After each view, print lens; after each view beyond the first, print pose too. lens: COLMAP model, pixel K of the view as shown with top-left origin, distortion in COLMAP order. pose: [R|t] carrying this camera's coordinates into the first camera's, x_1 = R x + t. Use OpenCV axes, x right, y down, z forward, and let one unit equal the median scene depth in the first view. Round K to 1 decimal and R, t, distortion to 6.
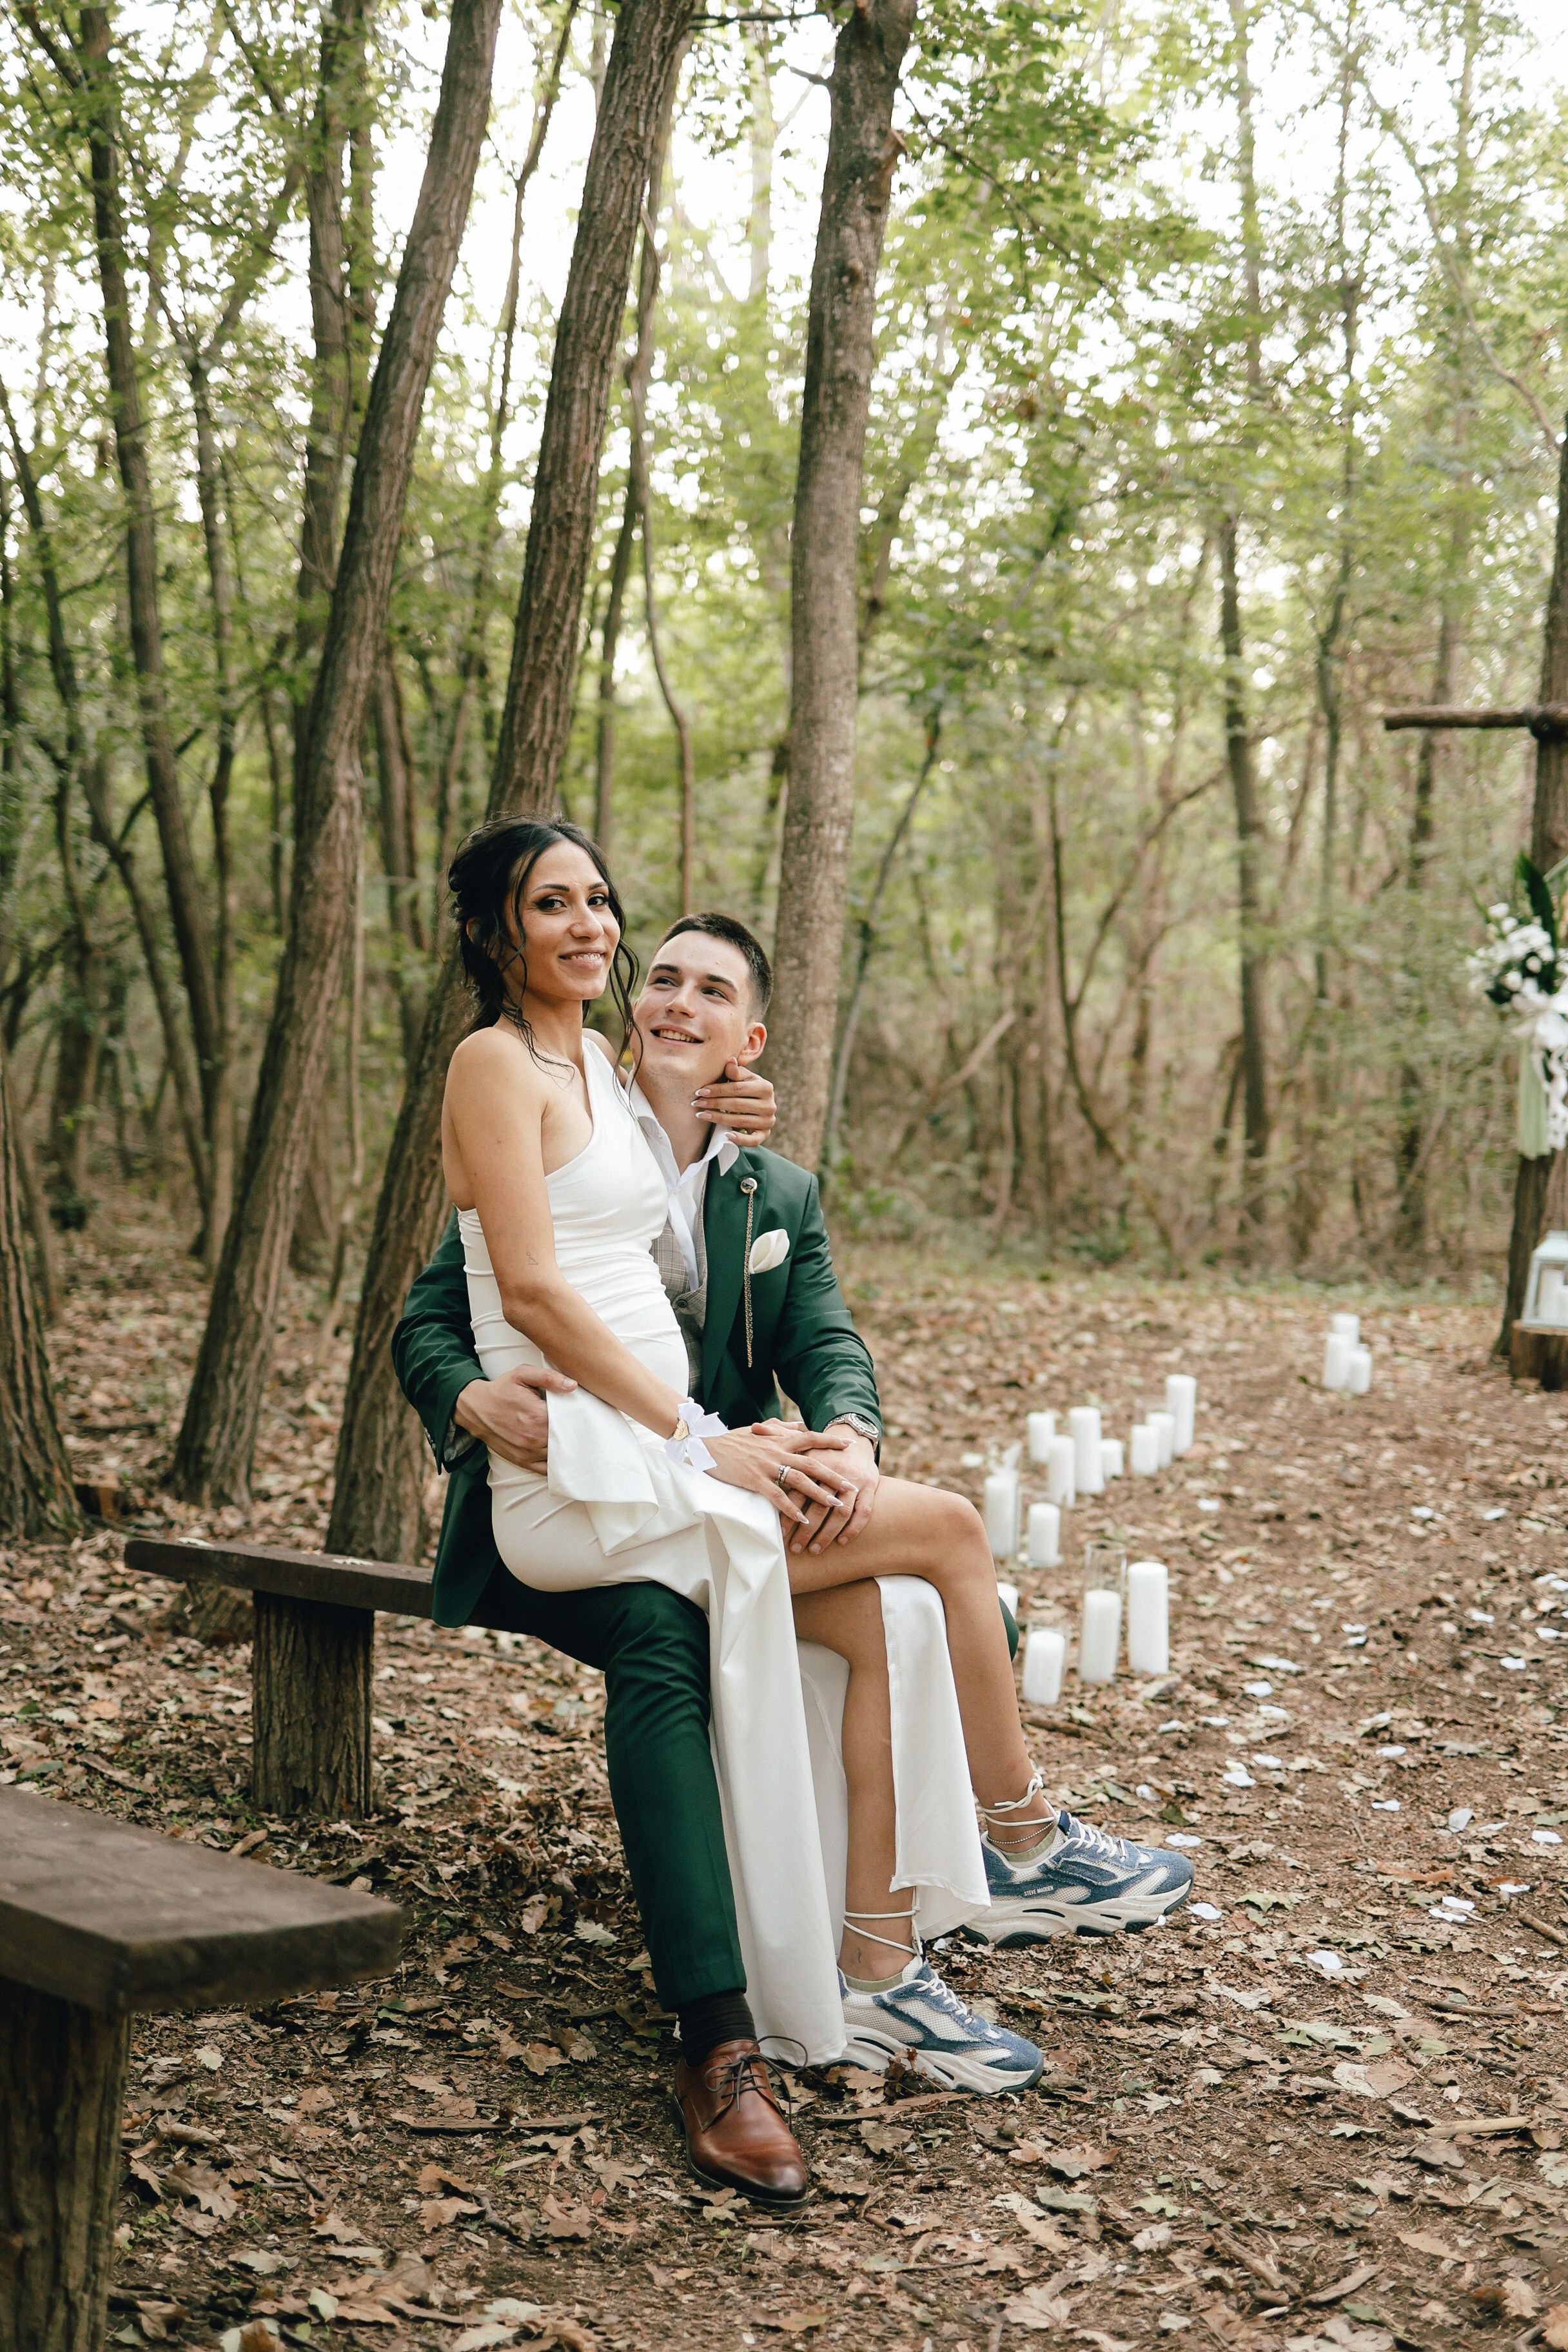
lens RADIAL K [[2347.7, 0, 848.8], [0, 2347.7, 1231.2], [0, 0, 1]] dist [0.001885, -0.002551]
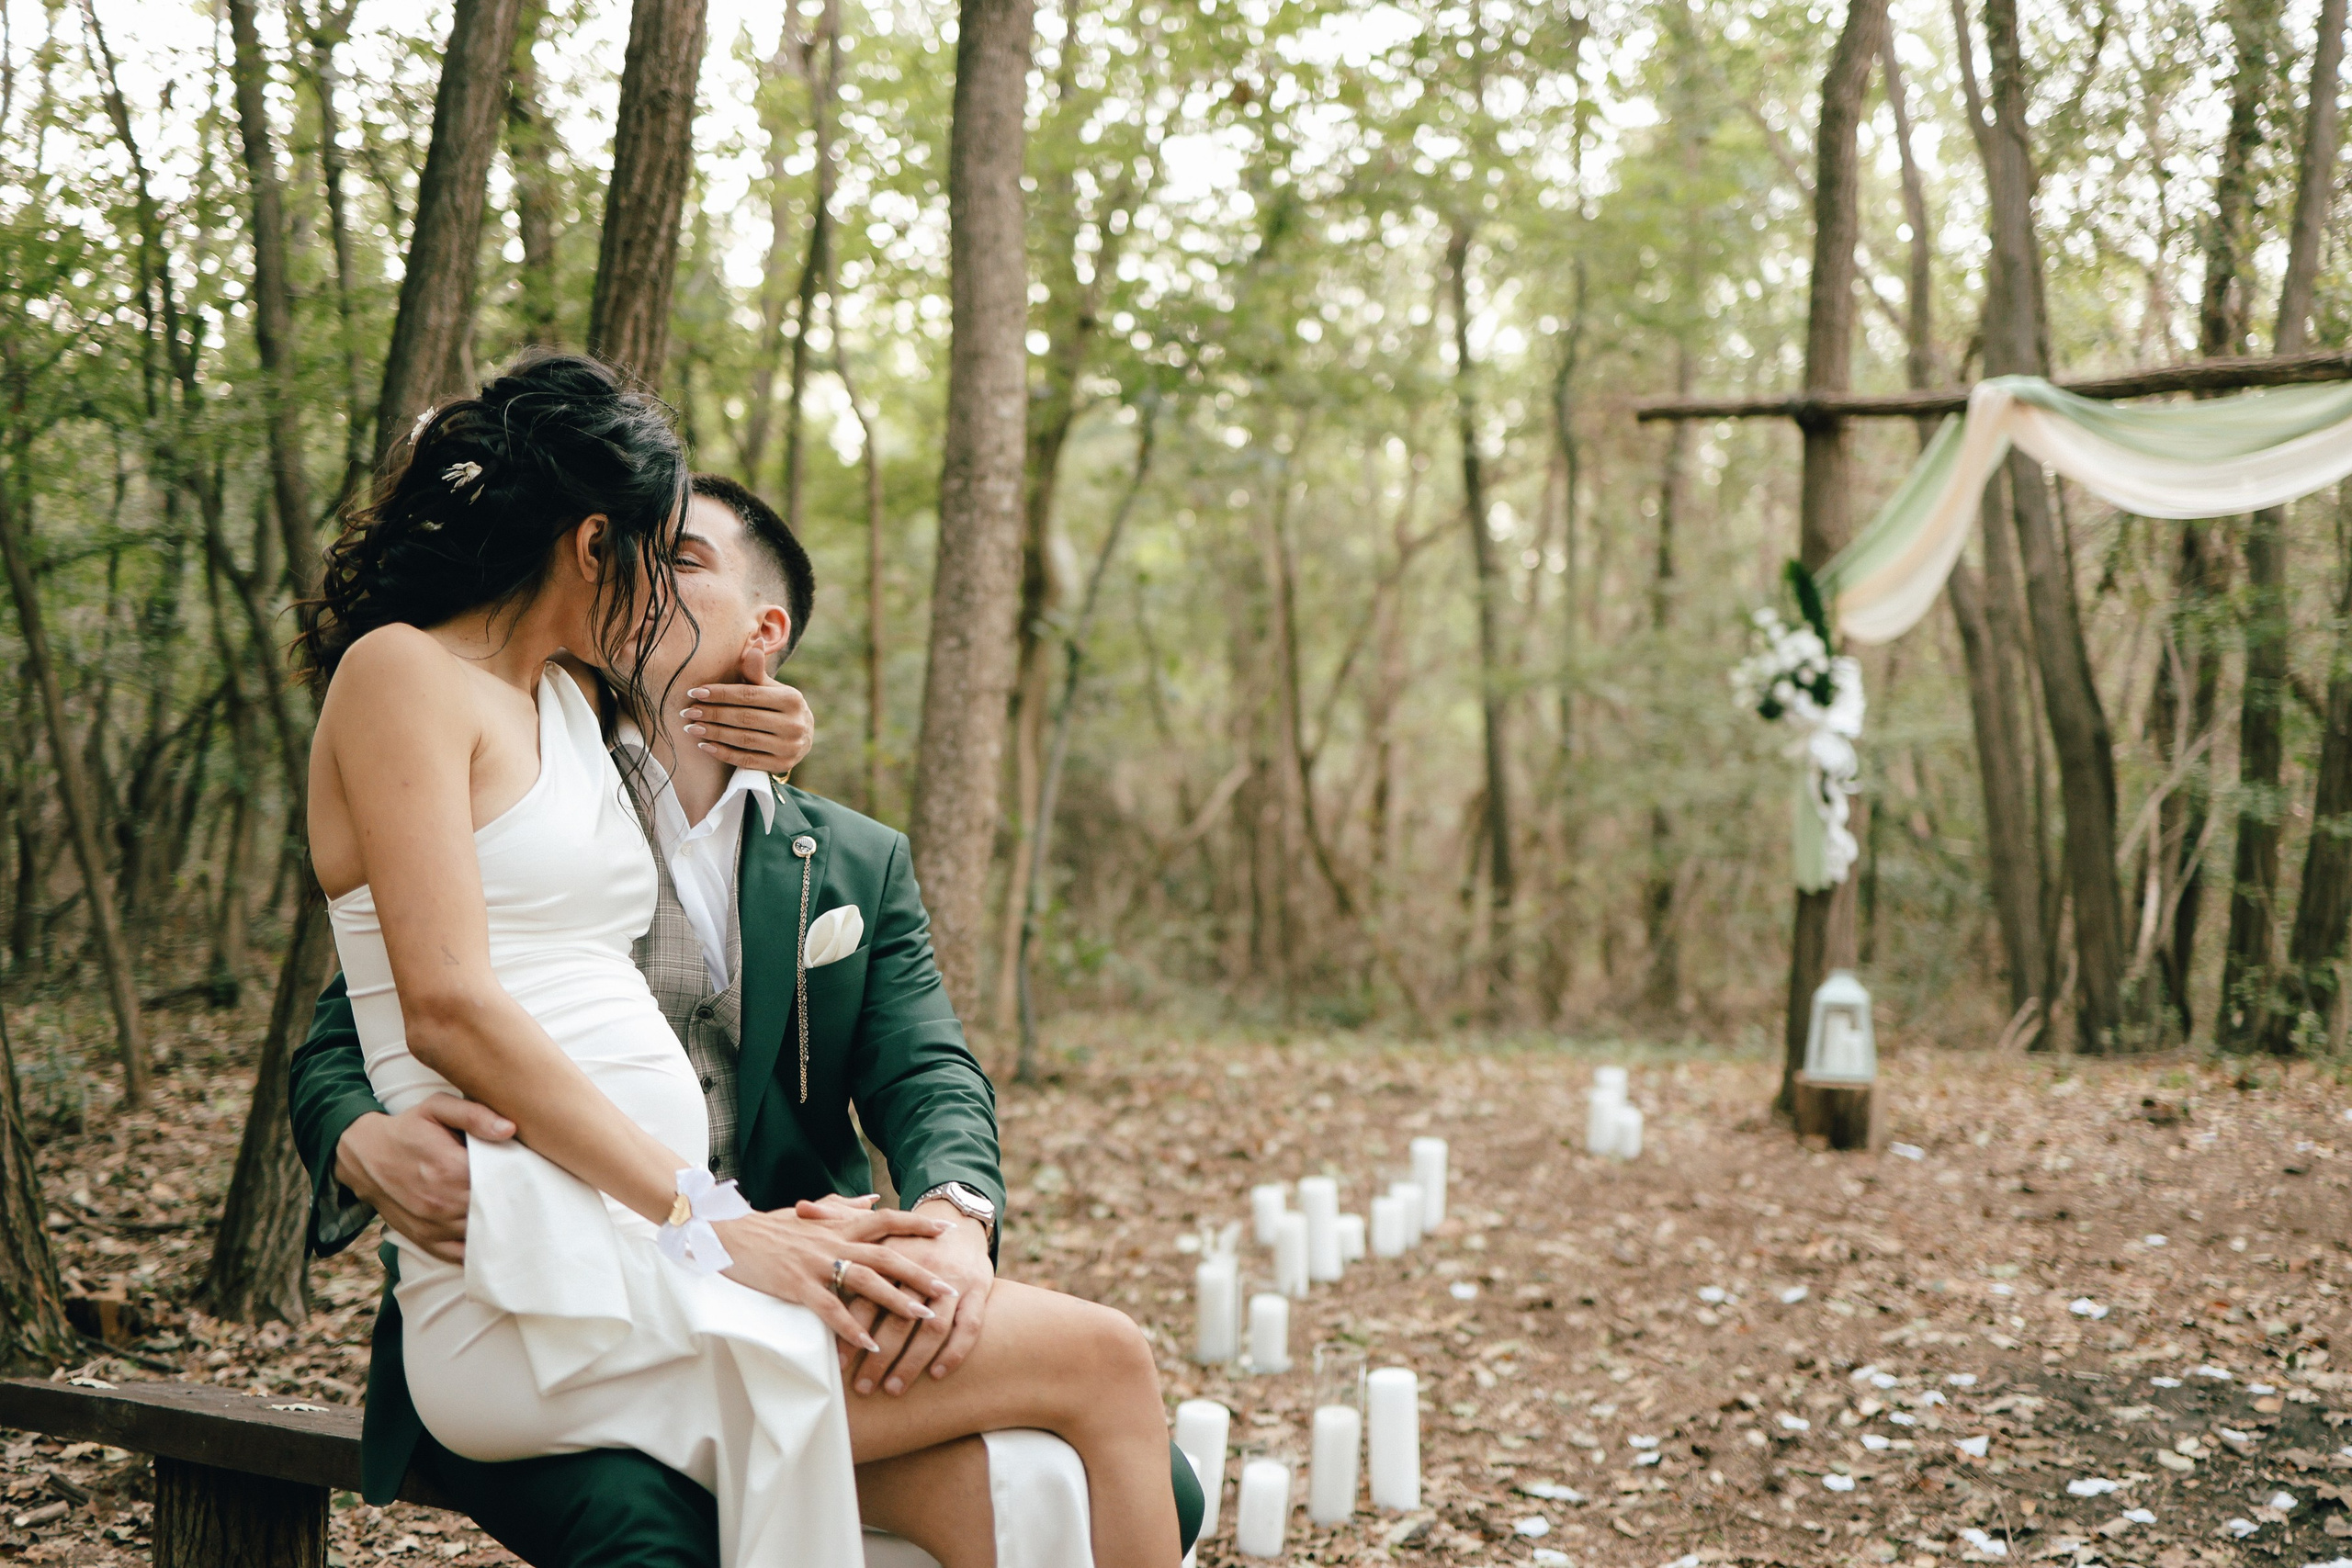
lens RADIAL K [[2347.5, 0, 1274.5], [0, 2347.5, 786.5], [0, 0, 1]] dist [0.001885, -0.002551]
pose [[0.997028, -0.006611, 0.076757, 0.023248], [0.013846, 0.995465, -0.094120, 0.015333], [-0.075786, 0.094903, 0.992598, 0.161390]]
